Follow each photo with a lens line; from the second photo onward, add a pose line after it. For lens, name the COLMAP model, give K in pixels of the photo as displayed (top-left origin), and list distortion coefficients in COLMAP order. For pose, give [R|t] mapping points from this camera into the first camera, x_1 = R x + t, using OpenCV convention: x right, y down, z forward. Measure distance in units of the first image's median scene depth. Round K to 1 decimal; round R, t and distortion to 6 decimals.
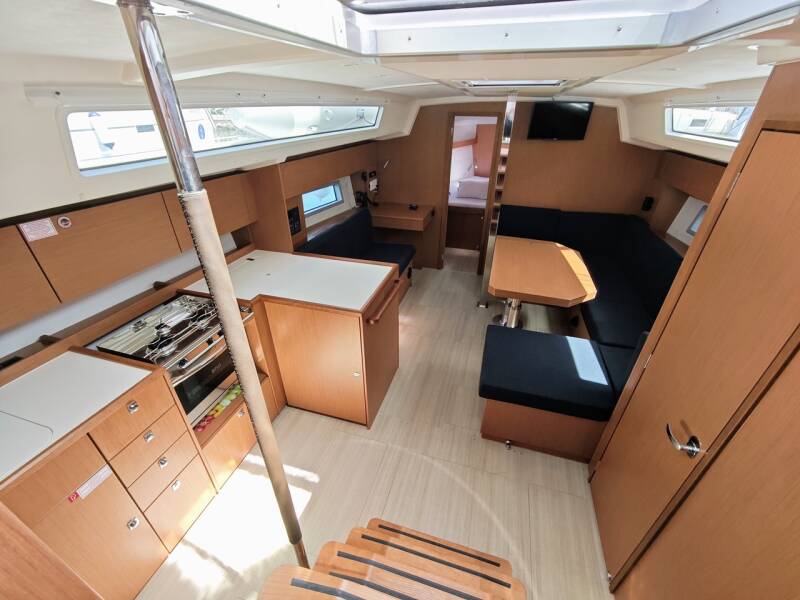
lens RADIAL K [[330.5, 0, 400.0], [0, 330.5, 300.0], [0, 0, 1]] dist [-0.003046, 0.000133]
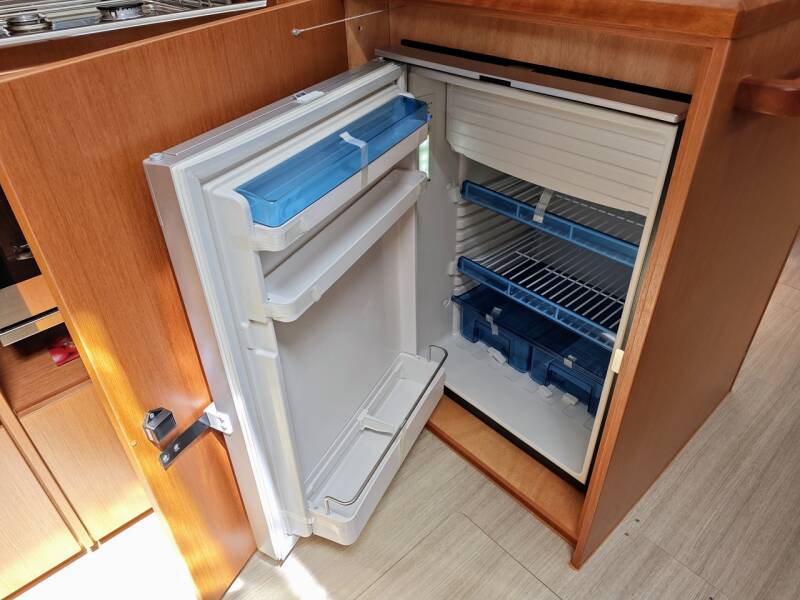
lens RADIAL K [[561.8, 0, 400.0], [0, 561.8, 300.0], [0, 0, 1]] dist [0.043091, -0.095968]
pose [[0.857115, 0.268773, -0.439448, -0.063614], [-0.222994, 0.962609, 0.153811, 0.121046], [0.464357, -0.033840, 0.885001, 0.460291]]
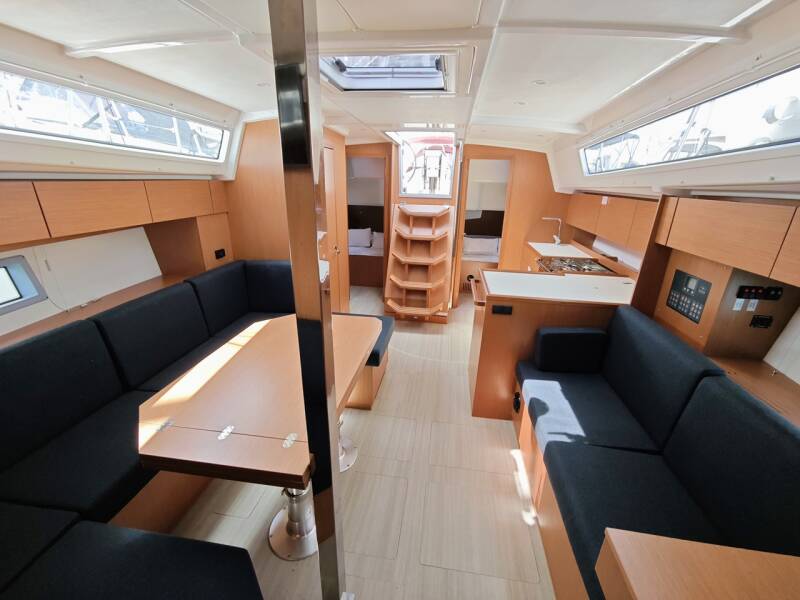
lens RADIAL K [[330.5, 0, 400.0], [0, 330.5, 300.0], [0, 0, 1]] dist [-0.003046, 0.000133]
pose [[-0.988663, 0.019393, -0.148896, 0.330616], [-0.102268, 0.639095, 0.762298, -0.689268], [0.109942, 0.768883, -0.629866, 1.410955]]
